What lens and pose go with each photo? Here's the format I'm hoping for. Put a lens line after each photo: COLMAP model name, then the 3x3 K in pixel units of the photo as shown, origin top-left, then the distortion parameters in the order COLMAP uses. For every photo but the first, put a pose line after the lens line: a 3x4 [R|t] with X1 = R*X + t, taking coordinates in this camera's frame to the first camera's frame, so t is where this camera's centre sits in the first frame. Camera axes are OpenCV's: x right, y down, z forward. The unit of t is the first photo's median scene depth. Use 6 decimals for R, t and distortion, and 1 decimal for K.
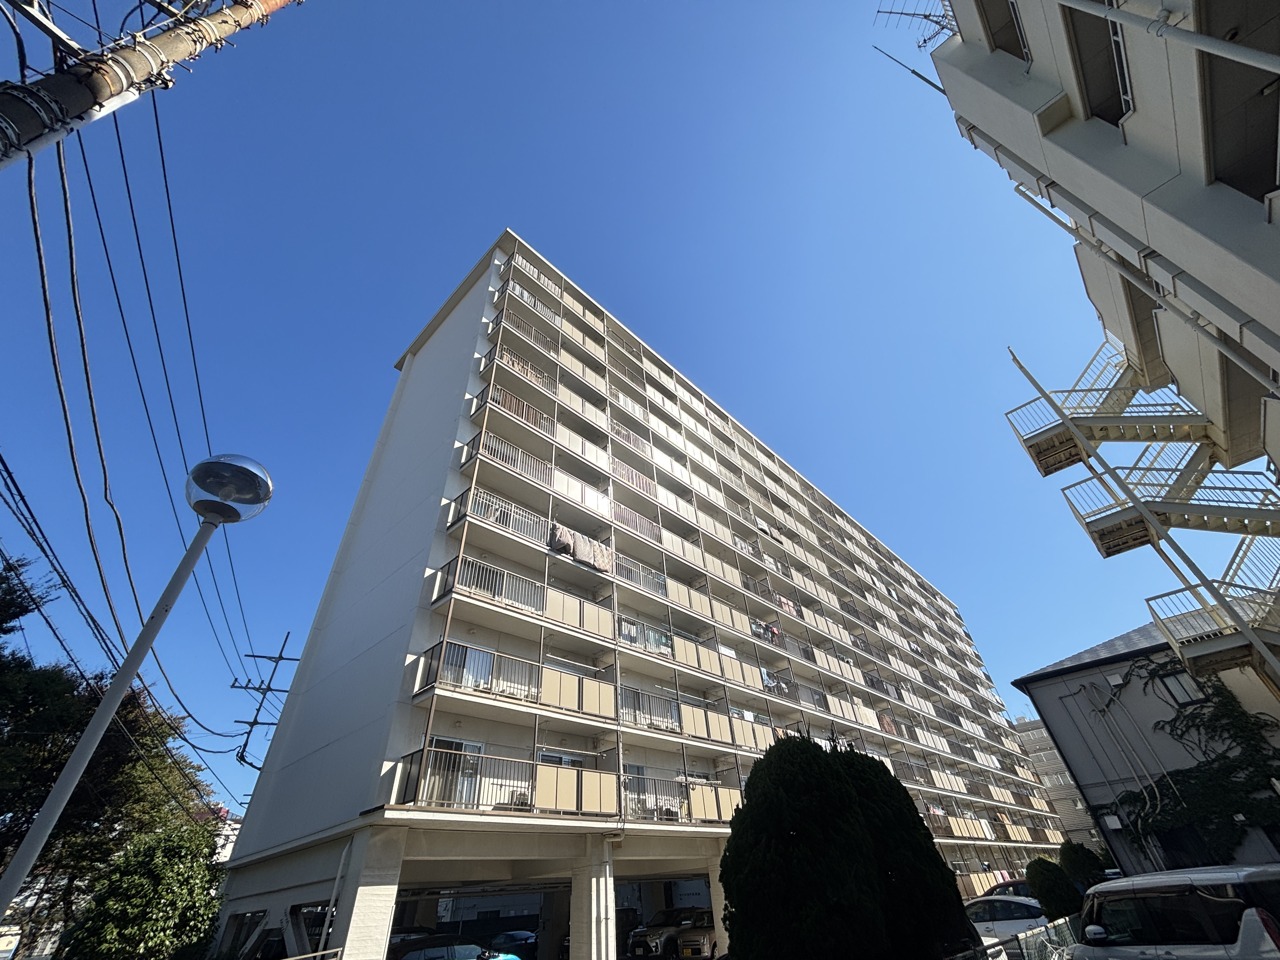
lens RADIAL K [[516.4, 0, 640.0], [0, 516.4, 480.0], [0, 0, 1]] dist [0.012917, 0.000041]
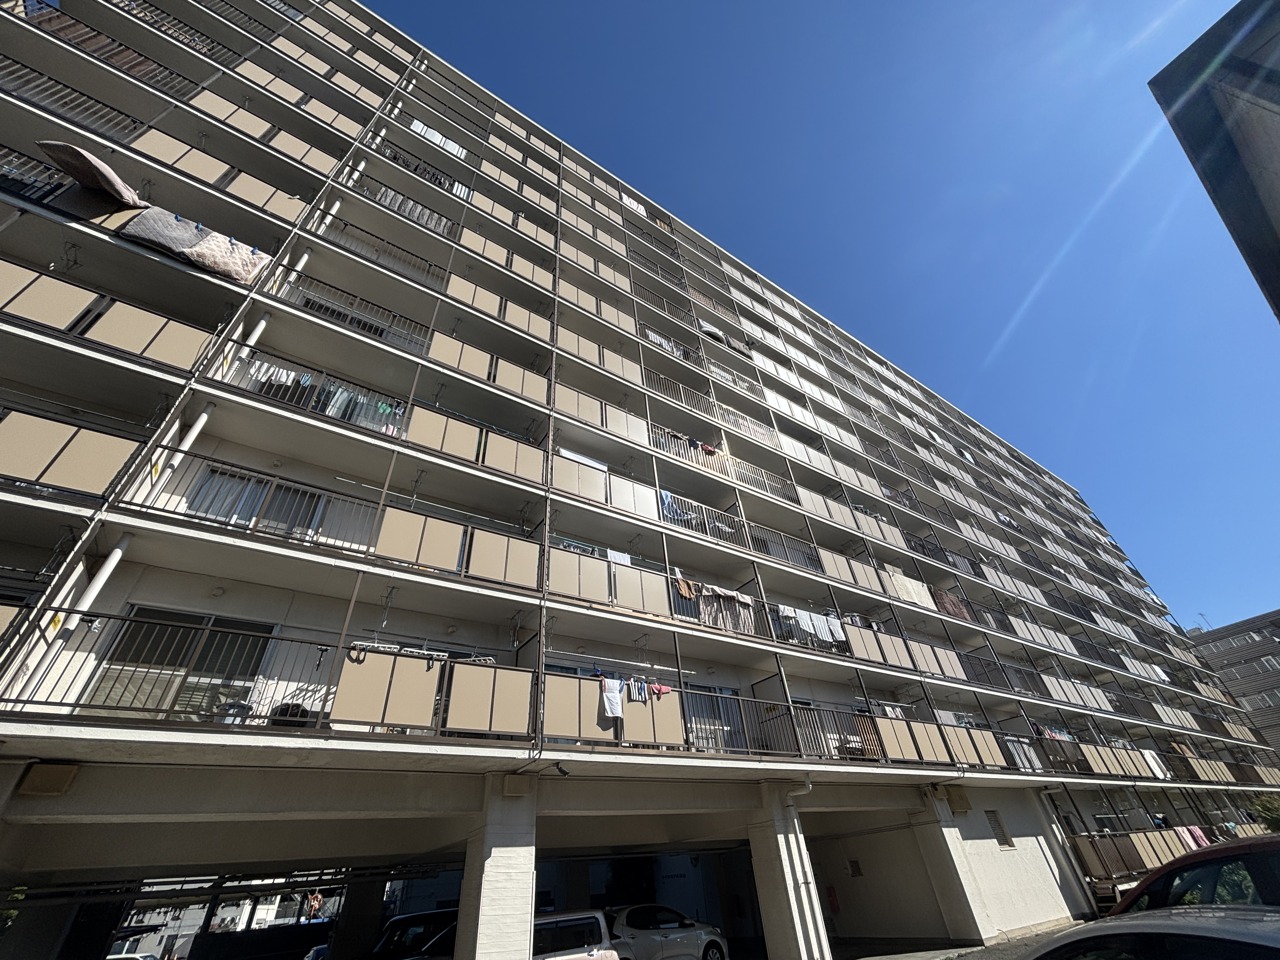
lens RADIAL K [[510.5, 0, 622.9], [0, 510.5, 480.5], [0, 0, 1]] dist [0.016582, -0.006742]
pose [[0.974704, -0.137565, -0.176151, 0.182415], [0.143987, 0.989285, 0.024149, 0.207504], [0.170941, -0.048901, 0.984067, 0.276270]]
